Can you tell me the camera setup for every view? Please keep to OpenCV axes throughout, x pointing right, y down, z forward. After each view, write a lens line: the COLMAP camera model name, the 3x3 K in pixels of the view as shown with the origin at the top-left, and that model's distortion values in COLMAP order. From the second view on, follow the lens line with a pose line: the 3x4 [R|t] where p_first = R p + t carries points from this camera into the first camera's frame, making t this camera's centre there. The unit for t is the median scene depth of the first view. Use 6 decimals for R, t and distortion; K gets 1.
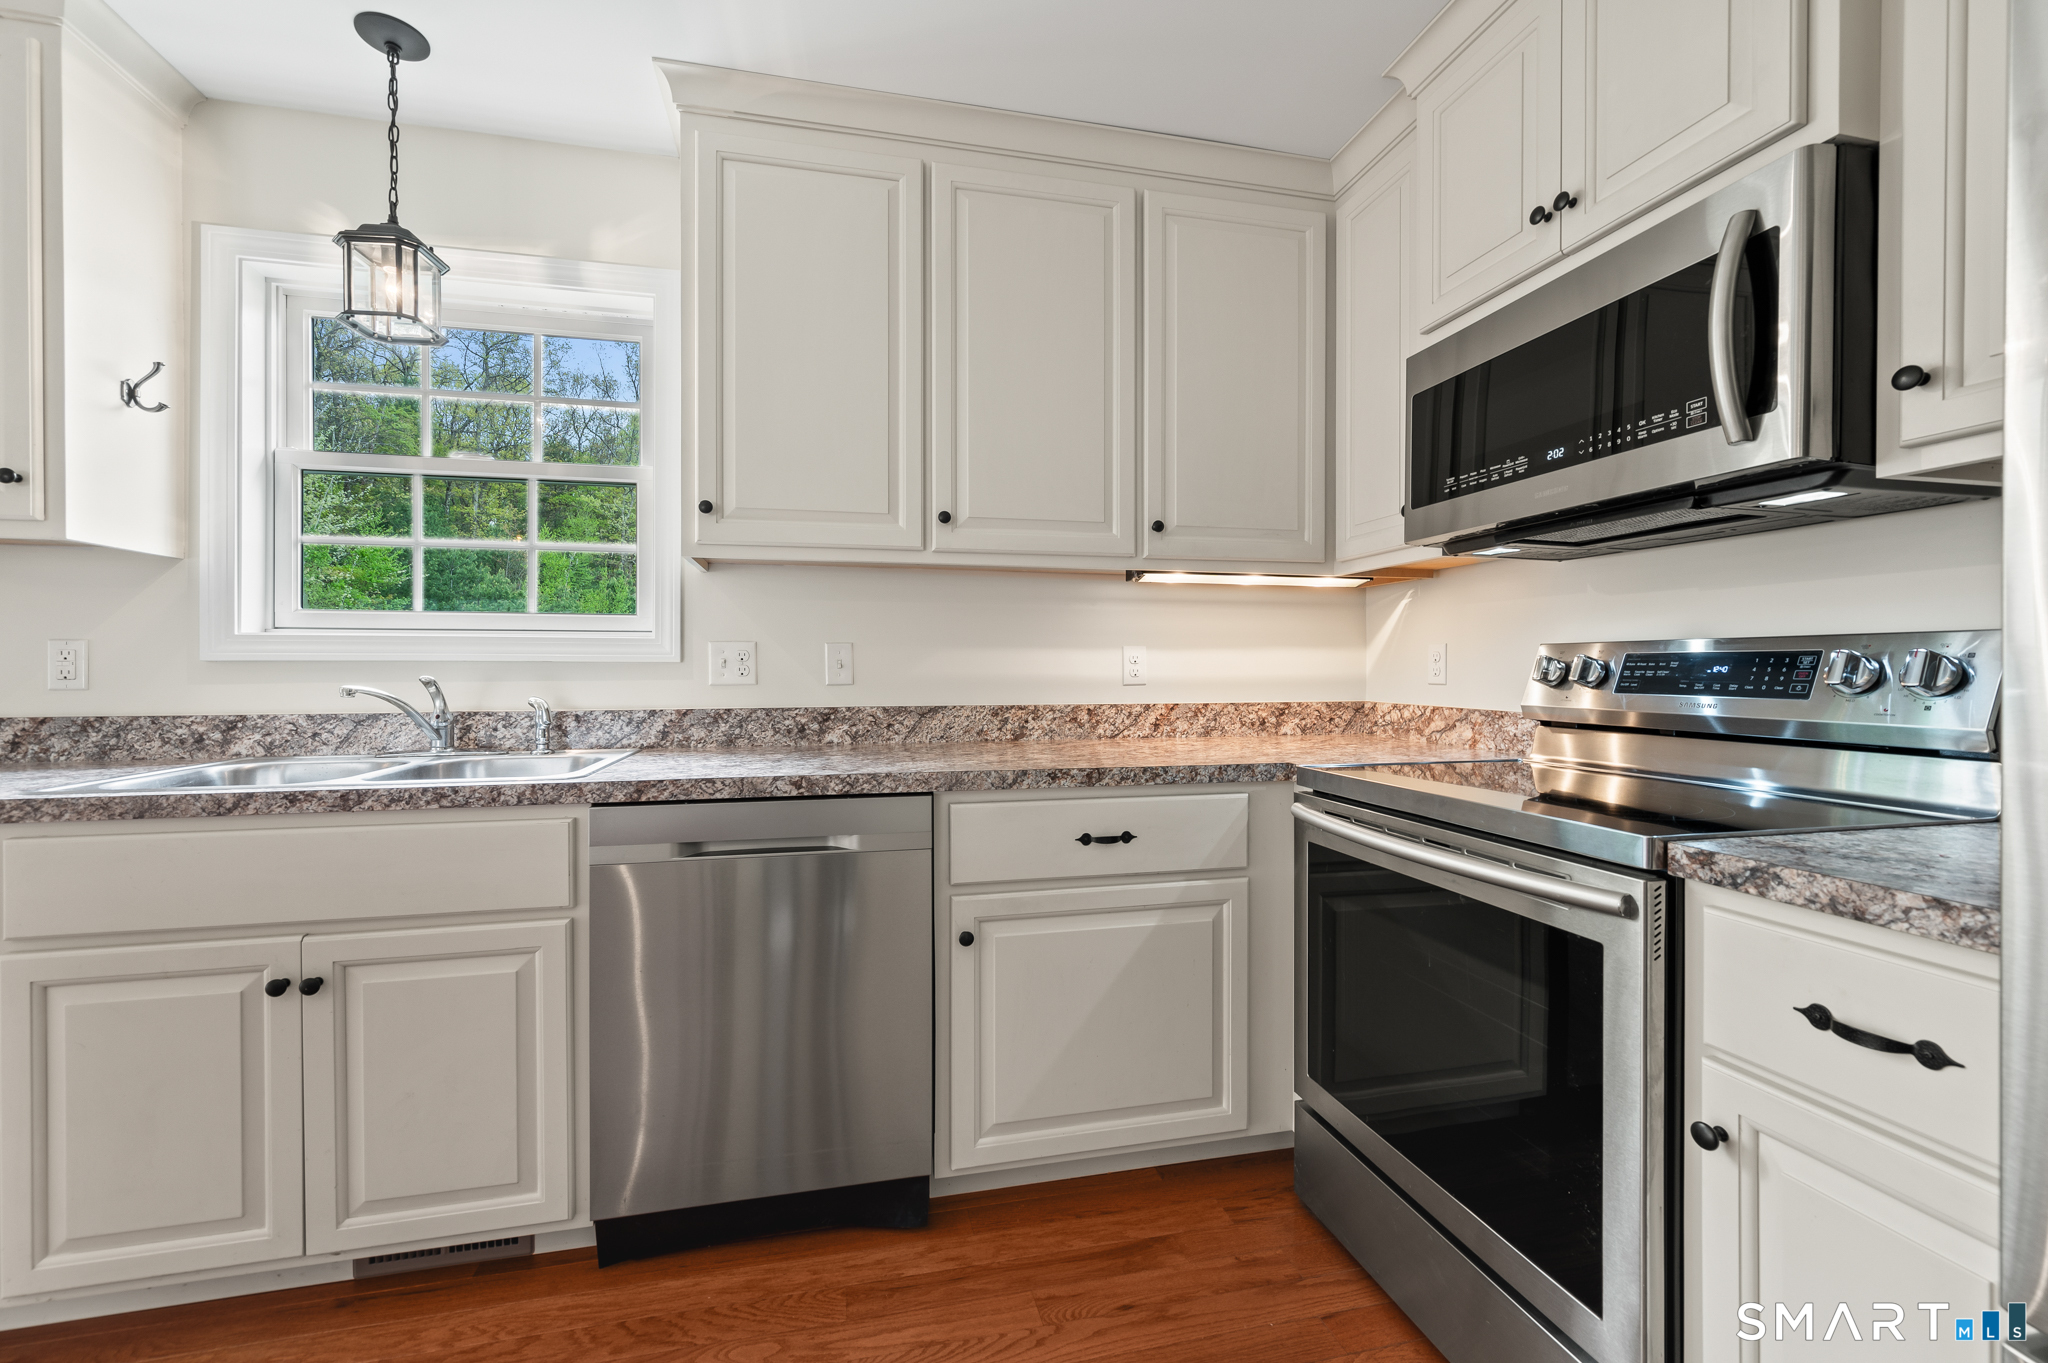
lens RADIAL K [[819.5, 0, 1017.2], [0, 819.5, 673.7], [0, 0, 1]] dist [0.000597, -0.000054]
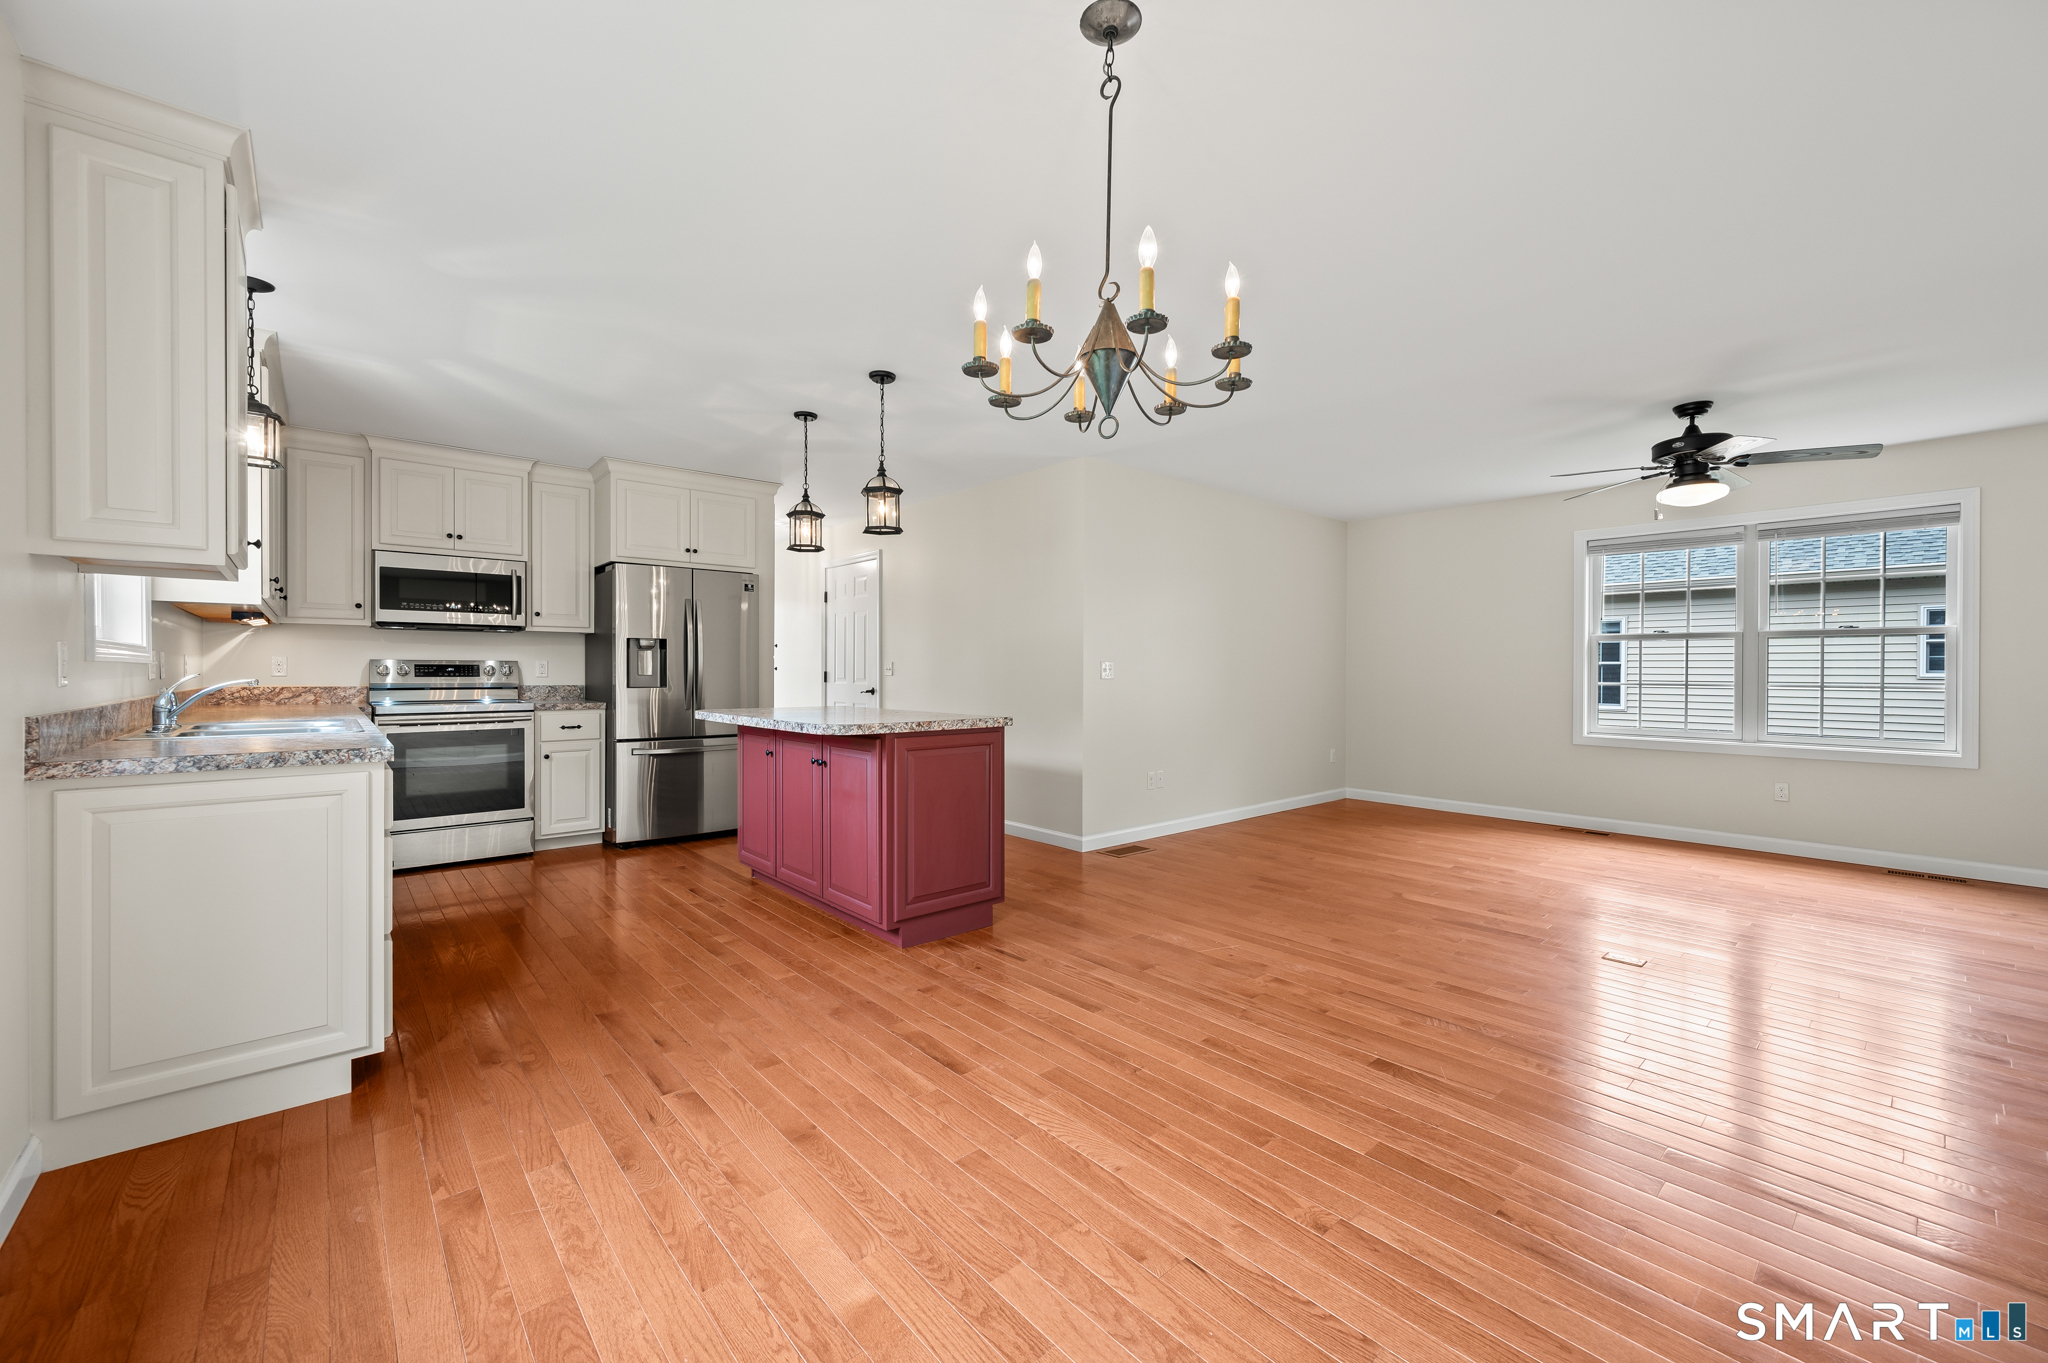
lens RADIAL K [[830.7, 0, 1039.7], [0, 830.7, 673.4], [0, 0, 1]] dist [0.001203, 0.000070]
pose [[-0.475325, -0.003154, 0.879805, -2.752411], [0.004089, 0.999975, 0.005794, 0.001743], [-0.879801, 0.006352, -0.475300, 0.377216]]
